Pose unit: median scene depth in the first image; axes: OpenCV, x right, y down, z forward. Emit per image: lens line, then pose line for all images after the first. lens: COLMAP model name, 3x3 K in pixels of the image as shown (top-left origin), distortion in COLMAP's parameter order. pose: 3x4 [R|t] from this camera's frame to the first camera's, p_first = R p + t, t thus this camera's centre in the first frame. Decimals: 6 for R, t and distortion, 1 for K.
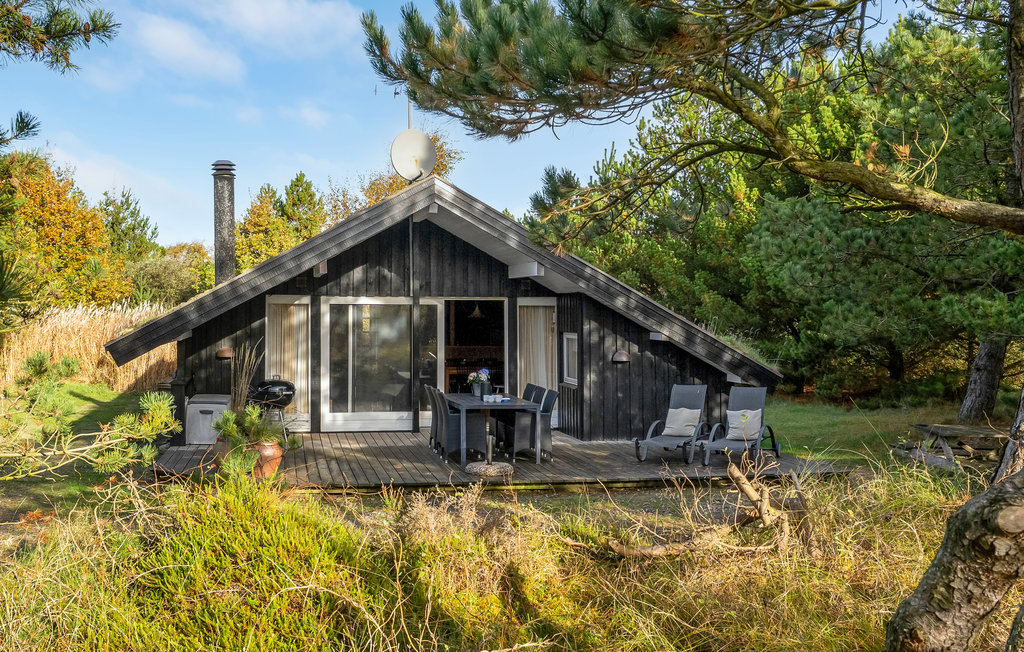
lens RADIAL K [[1107.2, 0, 511.2], [0, 1107.2, 323.9], [0, 0, 1]] dist [-0.002634, 0.000000]
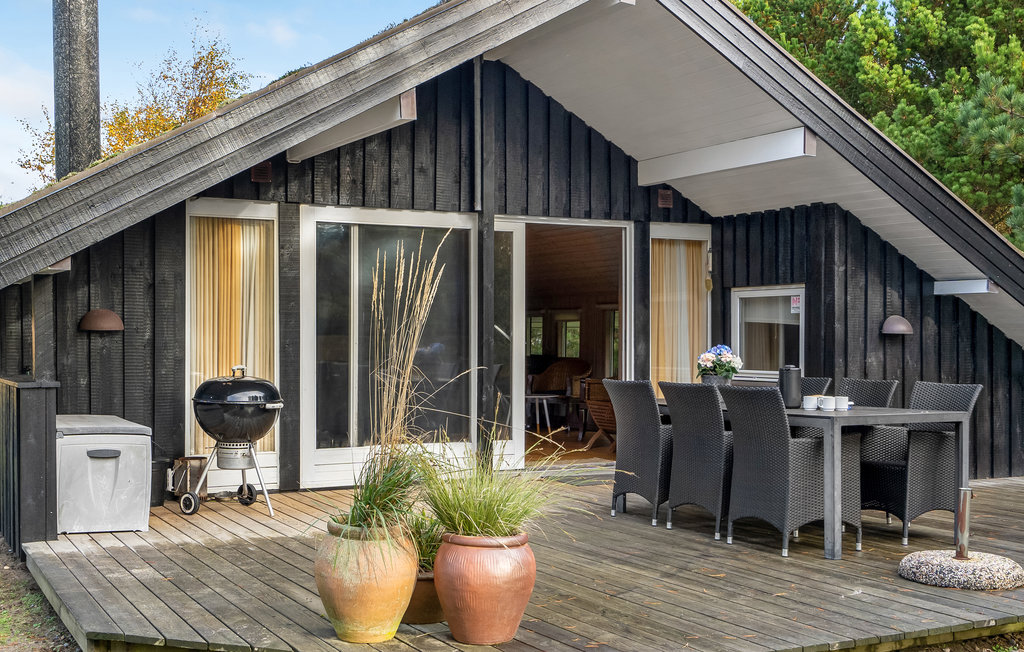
lens RADIAL K [[1254.2, 0, 516.0], [0, 1254.2, 332.4], [0, 0, 1]] dist [0.059783, 0.000000]
pose [[0.963520, -0.003229, 0.267618, -0.221340], [0.006452, 0.999917, -0.011165, 0.035534], [-0.267560, 0.012484, 0.963460, 0.443191]]
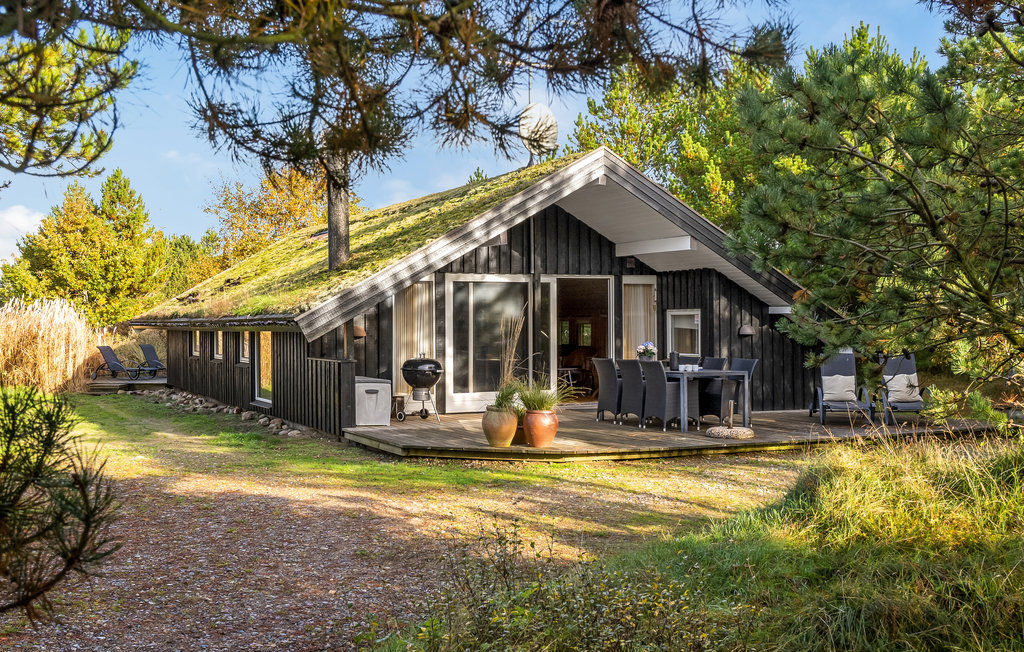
lens RADIAL K [[1107.2, 0, 508.5], [0, 1107.2, 324.0], [0, 0, 1]] dist [-0.002634, 0.000000]
pose [[0.973720, -0.010511, 0.227507, -0.329374], [0.012657, 0.999888, -0.007977, 0.027071], [-0.227397, 0.010647, 0.973744, 0.045876]]
